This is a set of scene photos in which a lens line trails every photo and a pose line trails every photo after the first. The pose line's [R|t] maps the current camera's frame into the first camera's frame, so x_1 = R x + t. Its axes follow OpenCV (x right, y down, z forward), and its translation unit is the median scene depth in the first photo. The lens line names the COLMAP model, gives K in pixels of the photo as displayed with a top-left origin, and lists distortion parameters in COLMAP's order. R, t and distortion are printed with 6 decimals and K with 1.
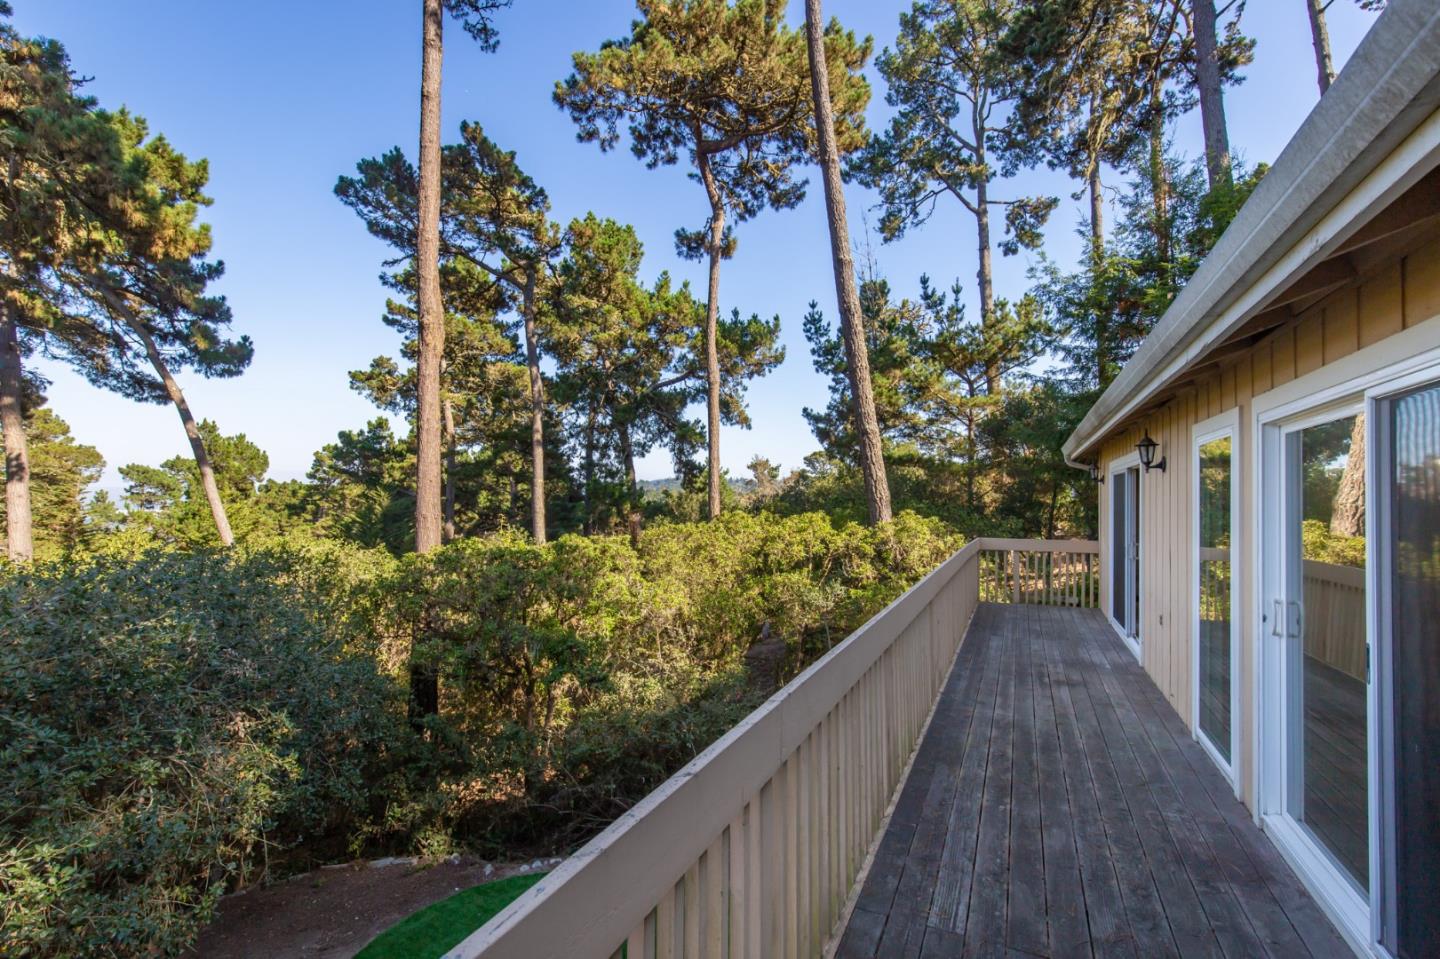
lens RADIAL K [[648.6, 0, 720.0], [0, 648.6, 479.5], [0, 0, 1]] dist [0.003927, 0.000497]
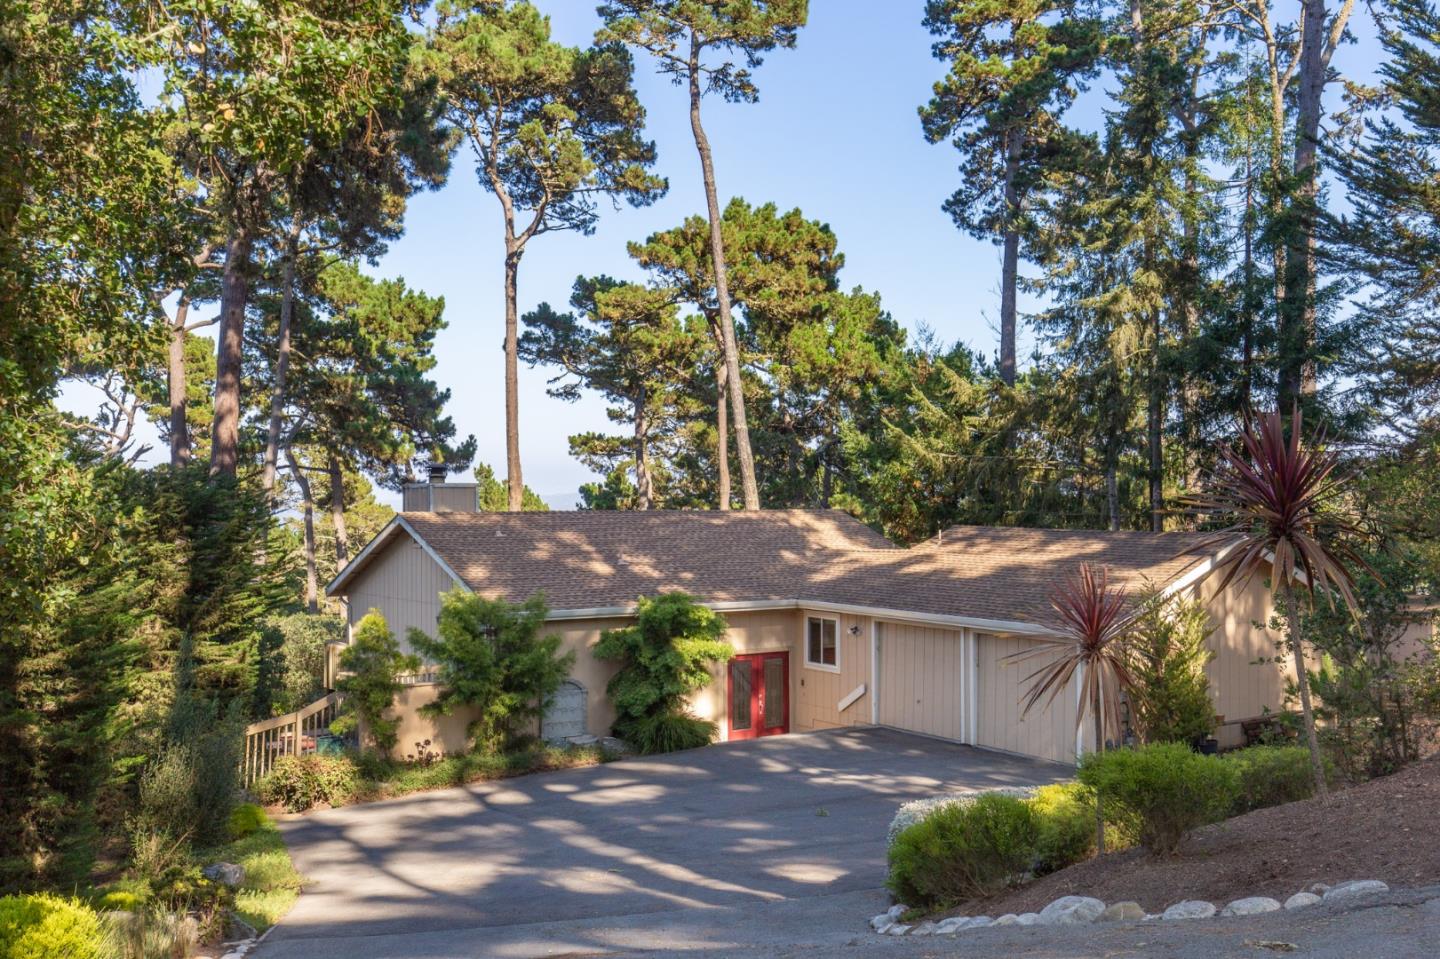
lens RADIAL K [[1519.8, 0, 738.5], [0, 1519.8, 479.6], [0, 0, 1]] dist [0.013824, -0.002025]
pose [[0.848627, -0.017681, -0.528696, 1.228778], [0.026703, 0.999599, 0.009432, -0.158073], [0.528317, -0.022122, 0.848759, -1.179470]]
